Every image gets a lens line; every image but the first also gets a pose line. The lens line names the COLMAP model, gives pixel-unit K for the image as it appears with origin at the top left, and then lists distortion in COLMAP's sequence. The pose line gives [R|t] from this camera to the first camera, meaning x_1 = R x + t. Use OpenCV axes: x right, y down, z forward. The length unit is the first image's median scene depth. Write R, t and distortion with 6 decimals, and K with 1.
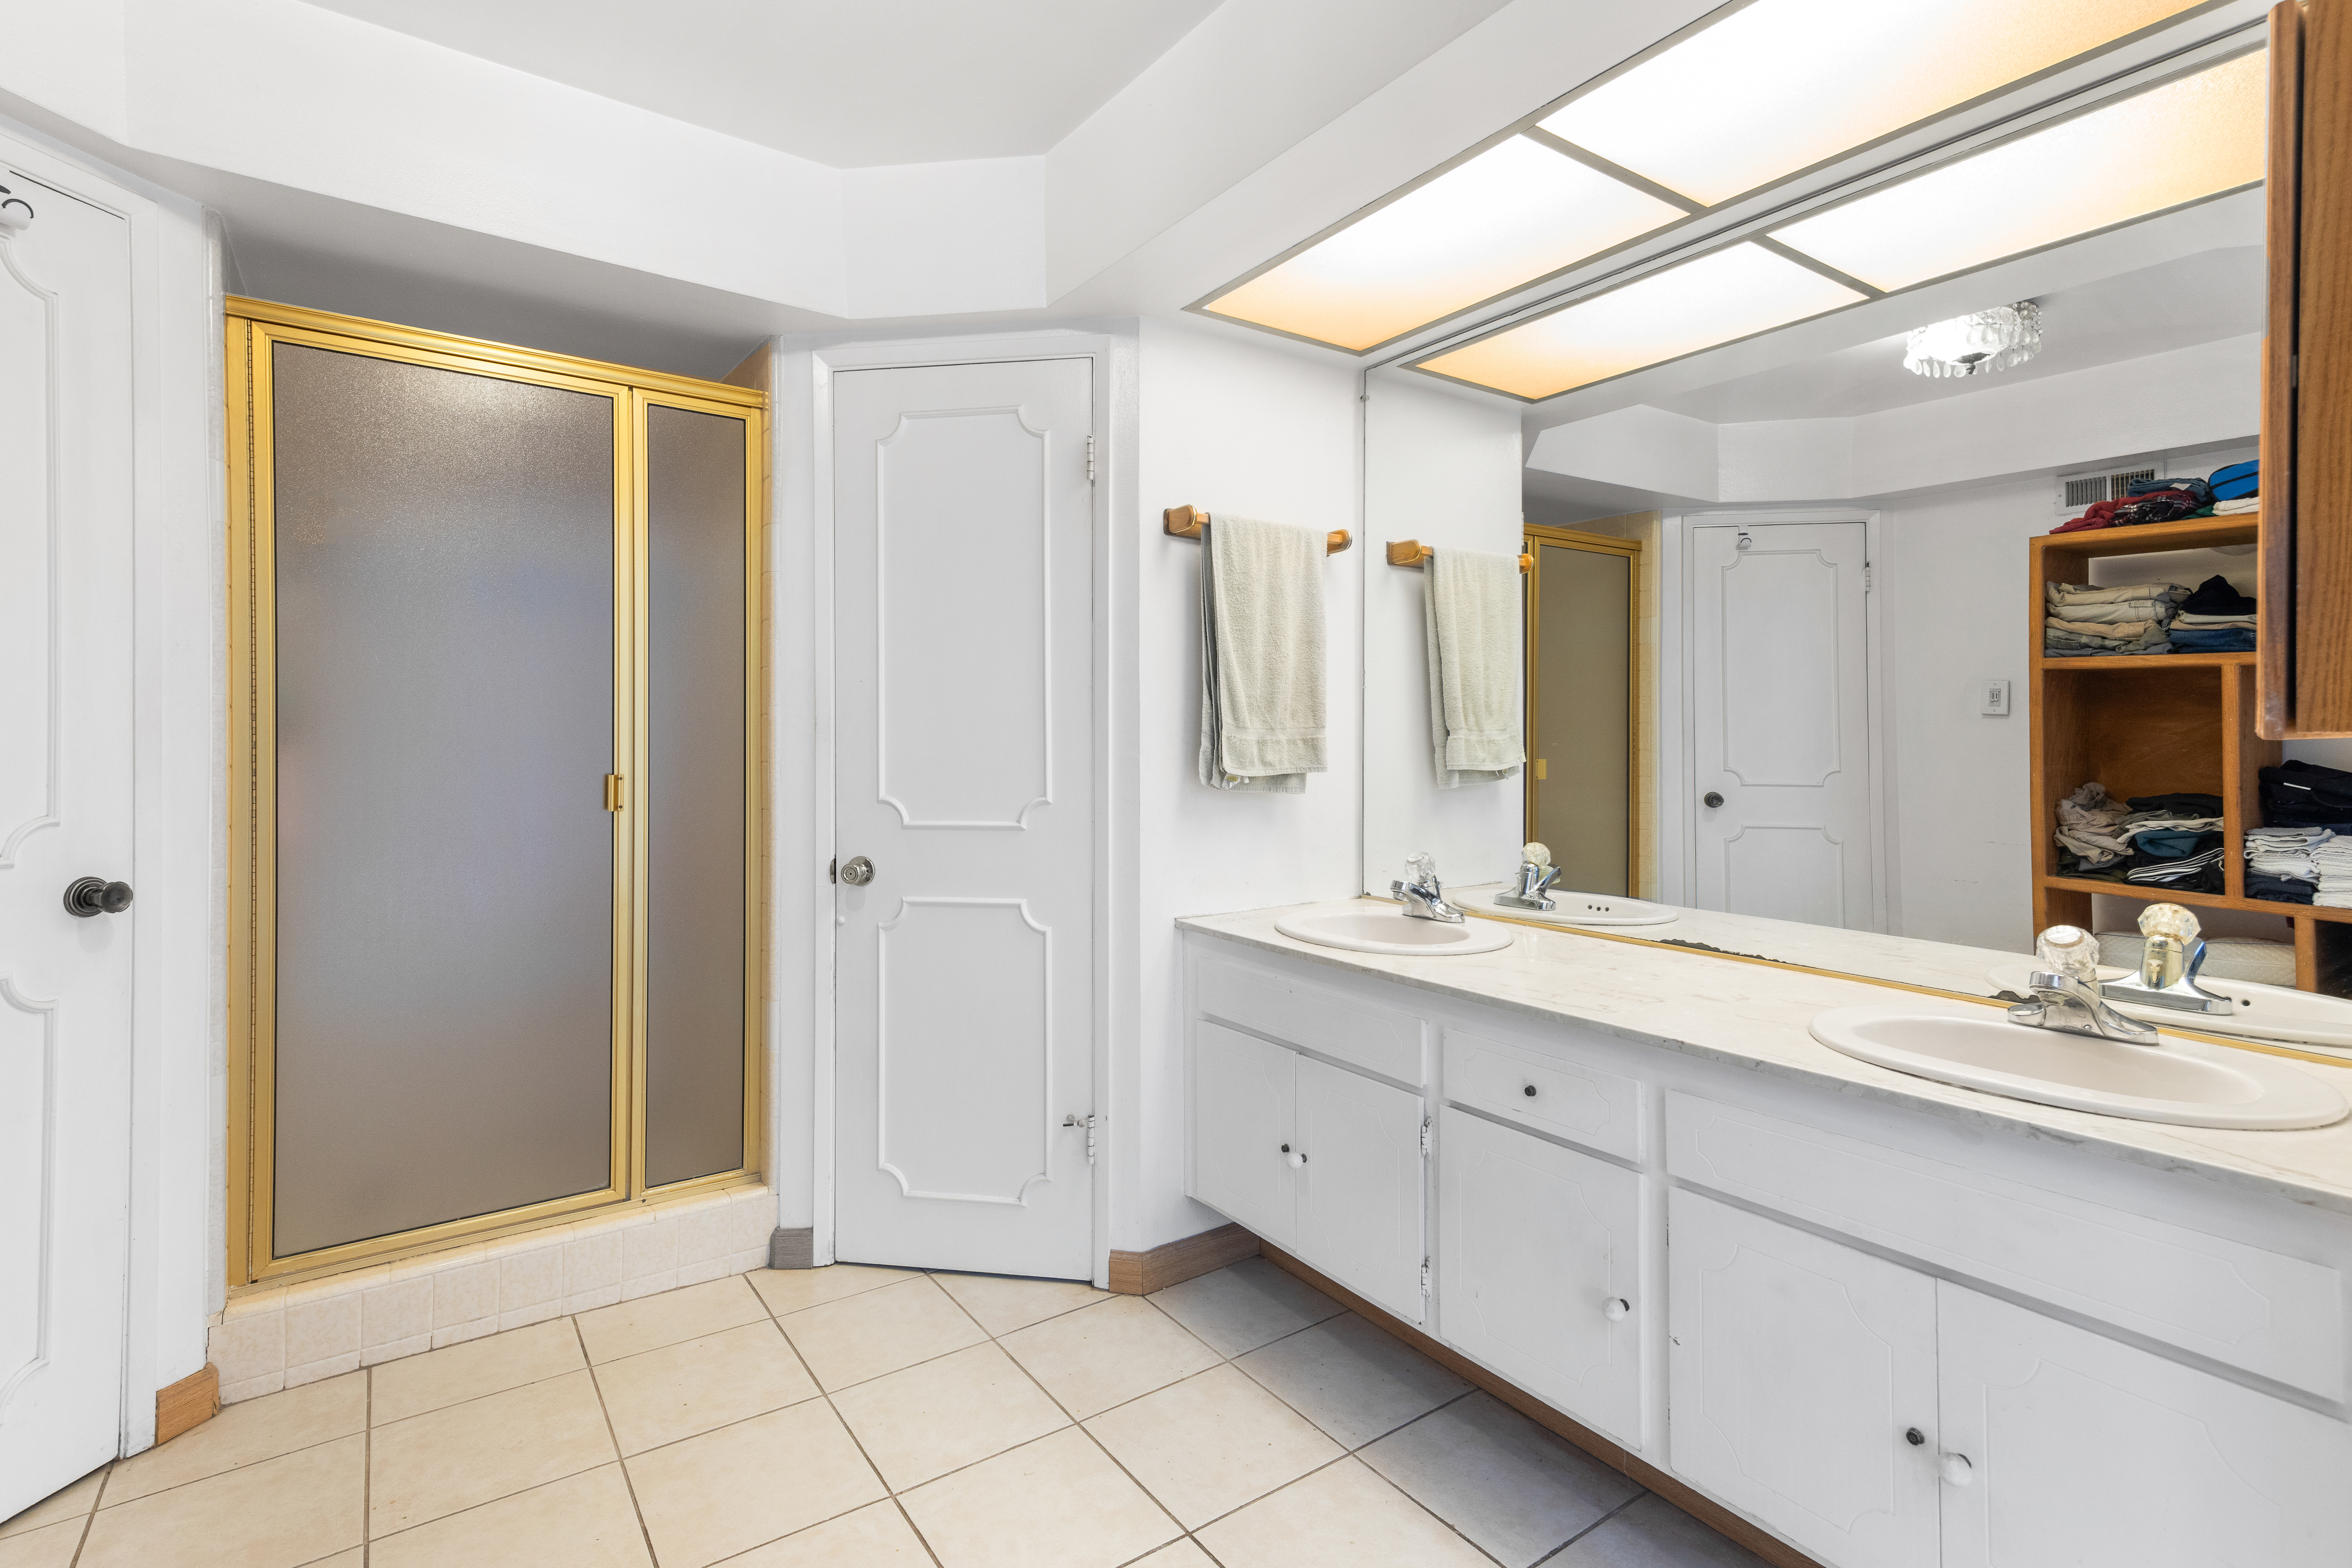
lens RADIAL K [[1145.8, 0, 1172.5], [0, 1145.8, 727.9], [0, 0, 1]] dist [0.026382, -0.000077]
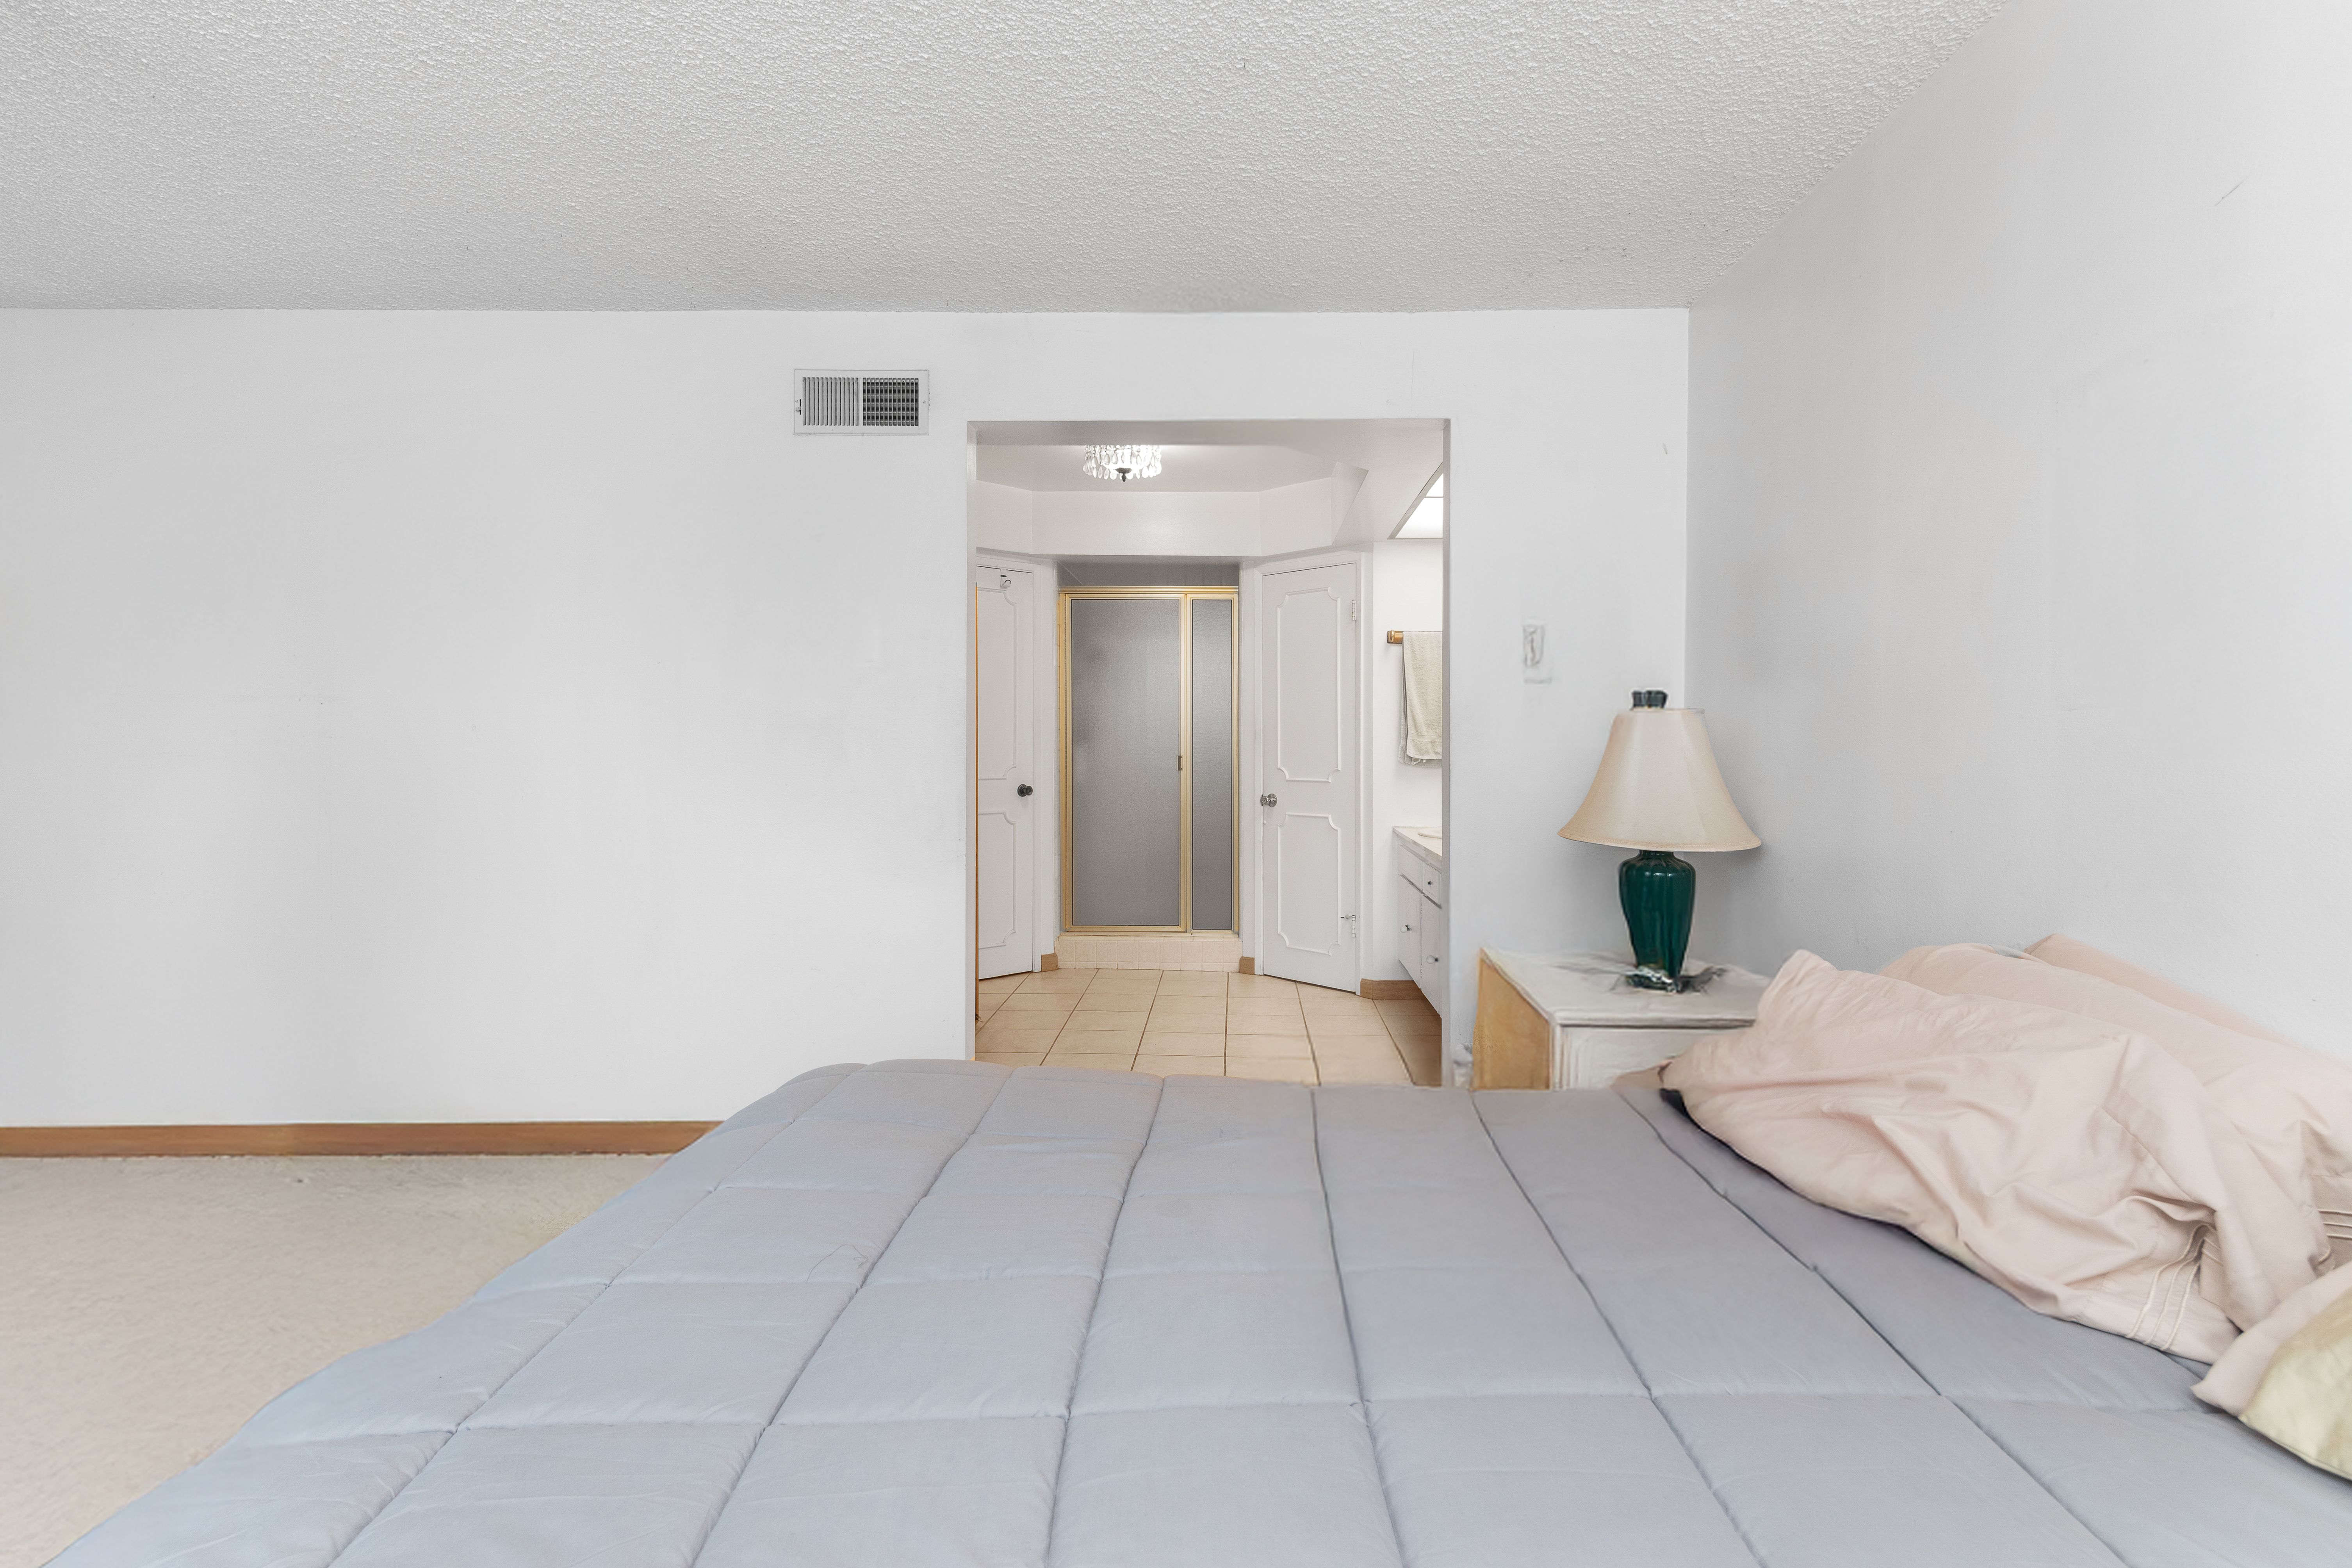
lens RADIAL K [[1145.8, 0, 1172.5], [0, 1145.8, 727.9], [0, 0, 1]] dist [0.026382, -0.000077]
pose [[0.787681, -0.008198, -0.616029, 0.979677], [0.003278, 0.999953, -0.009116, 0.004430], [0.616075, 0.005162, 0.787671, -0.895364]]
